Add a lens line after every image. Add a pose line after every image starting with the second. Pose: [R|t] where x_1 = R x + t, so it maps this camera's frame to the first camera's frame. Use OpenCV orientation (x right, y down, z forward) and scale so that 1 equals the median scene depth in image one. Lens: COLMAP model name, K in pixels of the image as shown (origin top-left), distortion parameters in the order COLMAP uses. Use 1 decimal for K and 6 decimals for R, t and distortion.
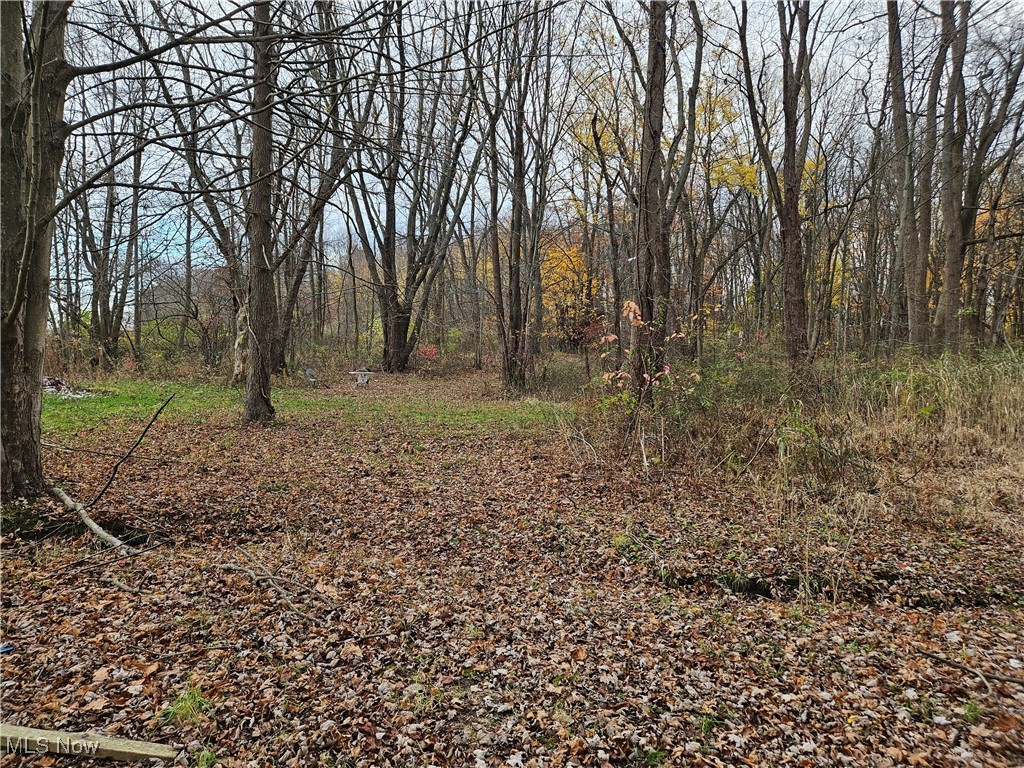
lens RADIAL K [[693.4, 0, 510.7], [0, 693.4, 381.2], [0, 0, 1]] dist [0.076057, -0.002220]
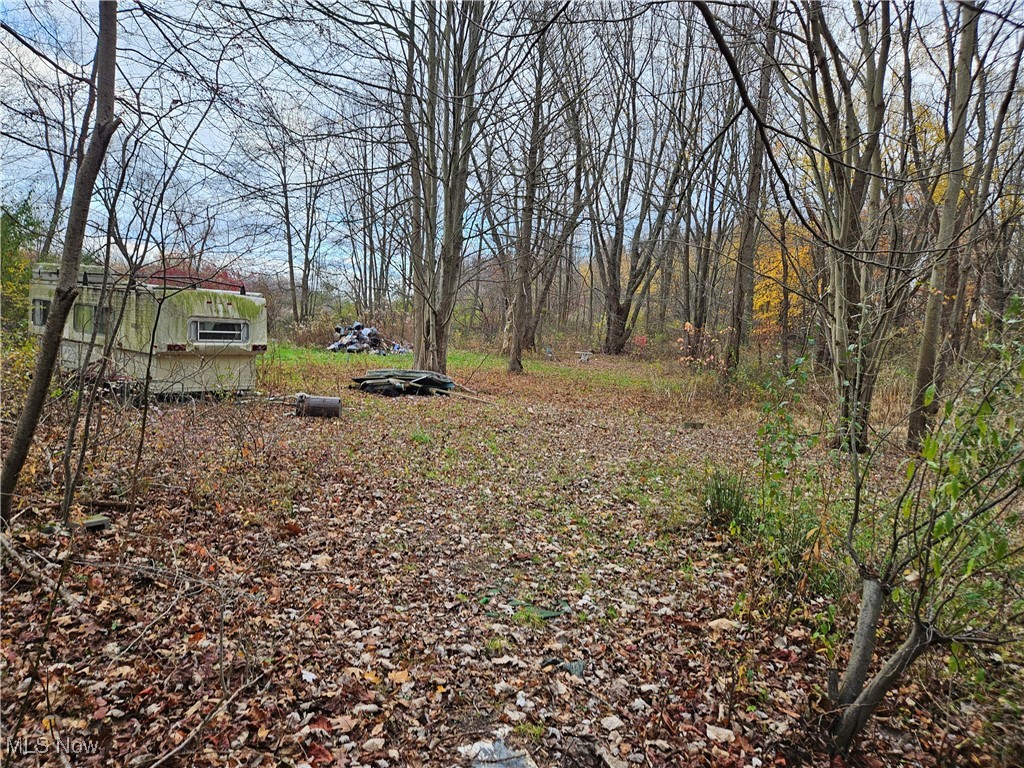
lens RADIAL K [[693.4, 0, 512.3], [0, 693.4, 383.8], [0, 0, 1]] dist [0.076057, -0.002220]
pose [[0.936145, 0.079568, -0.342493, 0.123556], [-0.070309, 0.996747, 0.039386, 0.005013], [0.344513, -0.012791, 0.938694, -0.339961]]
